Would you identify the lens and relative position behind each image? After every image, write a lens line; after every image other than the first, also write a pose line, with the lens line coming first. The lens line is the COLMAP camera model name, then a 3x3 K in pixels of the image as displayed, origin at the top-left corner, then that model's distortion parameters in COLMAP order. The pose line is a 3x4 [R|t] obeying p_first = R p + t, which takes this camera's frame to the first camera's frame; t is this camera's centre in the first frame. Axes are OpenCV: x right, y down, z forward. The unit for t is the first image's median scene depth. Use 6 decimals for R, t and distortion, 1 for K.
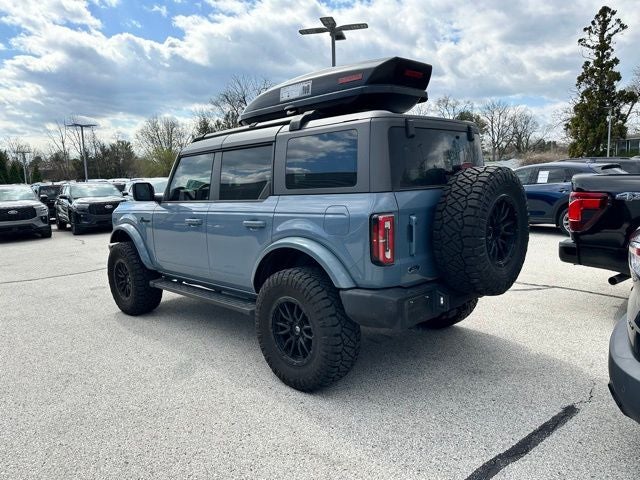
lens RADIAL K [[452.1, 0, 317.9], [0, 452.1, 236.1], [0, 0, 1]] dist [0.049581, -0.064502]
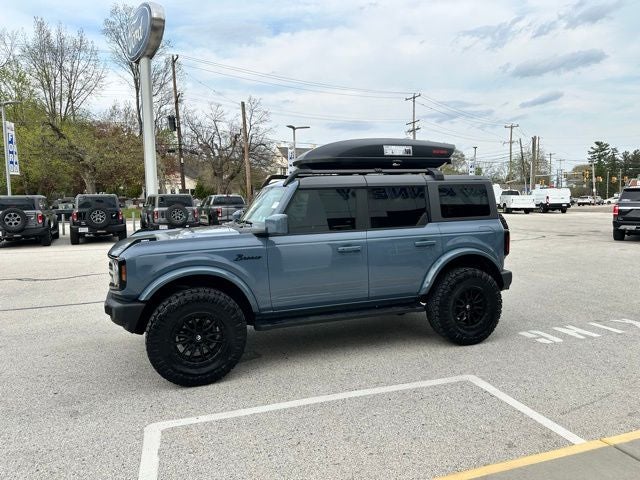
lens RADIAL K [[451.7, 0, 317.6], [0, 451.7, 237.8], [0, 0, 1]] dist [0.042829, -0.063795]
pose [[0.407517, -0.040254, 0.912310, -1.602745], [0.112869, 0.993588, -0.006577, -0.075200], [-0.906196, 0.105652, 0.409447, 0.752376]]
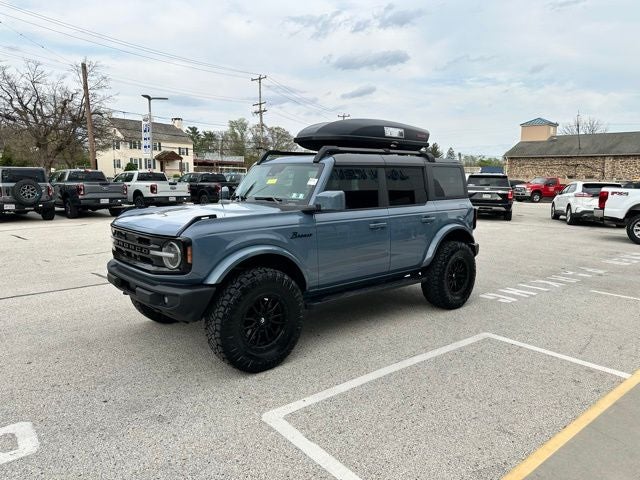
lens RADIAL K [[449.9, 0, 317.5], [0, 449.9, 239.8], [0, 0, 1]] dist [0.056738, -0.079869]
pose [[0.053854, -0.087590, 0.994700, -1.740784], [0.114907, 0.990072, 0.080961, -0.131074], [-0.991915, 0.109938, 0.063384, 1.324772]]
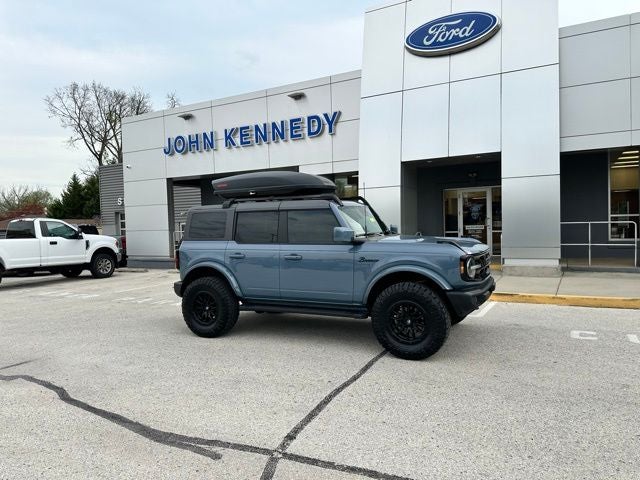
lens RADIAL K [[449.9, 0, 317.5], [0, 449.9, 239.8], [0, 0, 1]] dist [0.056738, -0.079869]
pose [[-0.948127, 0.086333, -0.305943, 0.463548], [0.034883, 0.984859, 0.169810, -0.457291], [0.315971, 0.150329, -0.936784, 3.209753]]
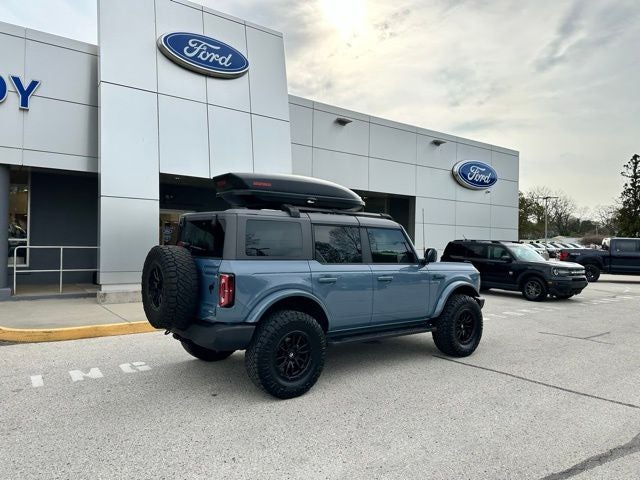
lens RADIAL K [[450.7, 0, 318.5], [0, 450.7, 243.7], [0, 0, 1]] dist [0.046100, -0.060074]
pose [[-0.112093, 0.041041, -0.992850, 1.662928], [-0.137400, 0.988909, 0.056391, -0.283092], [0.984153, 0.142738, -0.105211, 1.494474]]
